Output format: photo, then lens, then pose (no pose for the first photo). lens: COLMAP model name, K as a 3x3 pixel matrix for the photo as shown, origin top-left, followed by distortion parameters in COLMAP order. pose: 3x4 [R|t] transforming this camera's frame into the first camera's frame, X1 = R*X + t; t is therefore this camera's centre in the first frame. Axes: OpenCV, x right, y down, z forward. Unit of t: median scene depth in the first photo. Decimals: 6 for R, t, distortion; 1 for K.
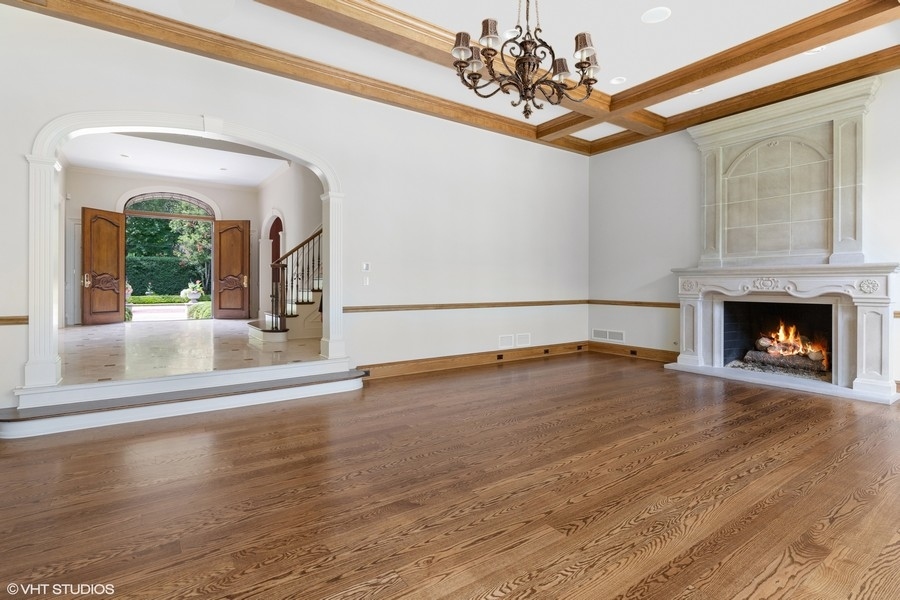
lens RADIAL K [[442.5, 0, 454.9], [0, 442.5, 297.3], [0, 0, 1]] dist [0.000149, -0.000028]
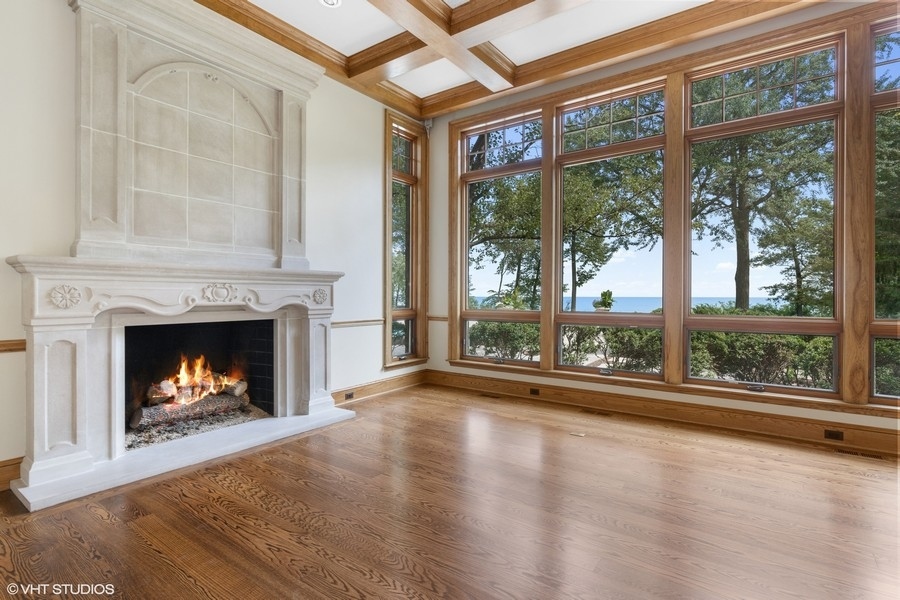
lens RADIAL K [[443.0, 0, 455.3], [0, 443.0, 293.8], [0, 0, 1]] dist [0.002501, 0.000302]
pose [[-0.323979, -0.011367, 0.945996, -0.013458], [0.018835, 0.999652, 0.018462, -0.034921], [-0.945877, 0.023800, -0.323652, 0.873365]]
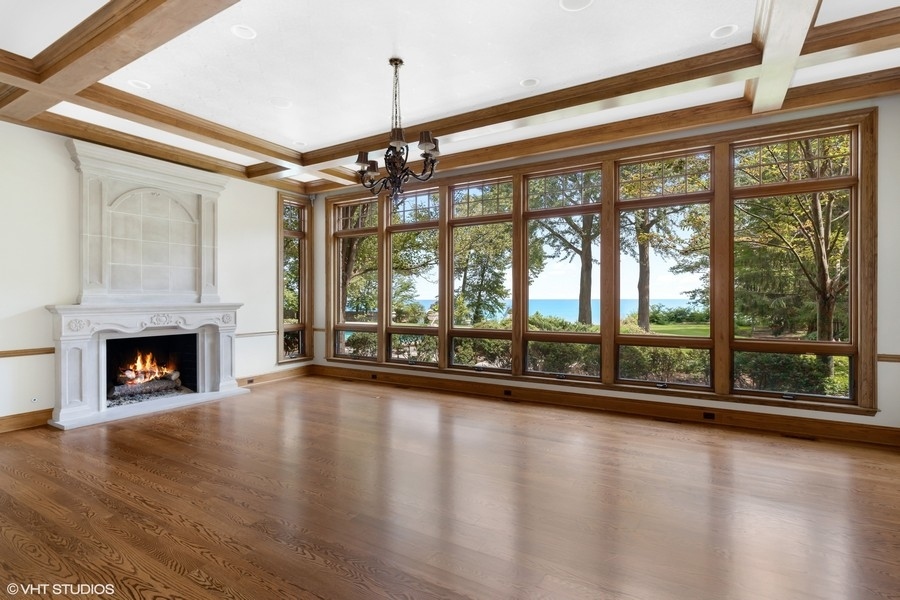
lens RADIAL K [[442.5, 0, 454.9], [0, 442.5, 297.3], [0, 0, 1]] dist [0.000149, -0.000028]
pose [[-0.405735, -0.011672, 0.913916, -0.609576], [0.019916, 0.999568, 0.021607, -0.094813], [-0.913774, 0.026968, -0.405327, 0.763405]]
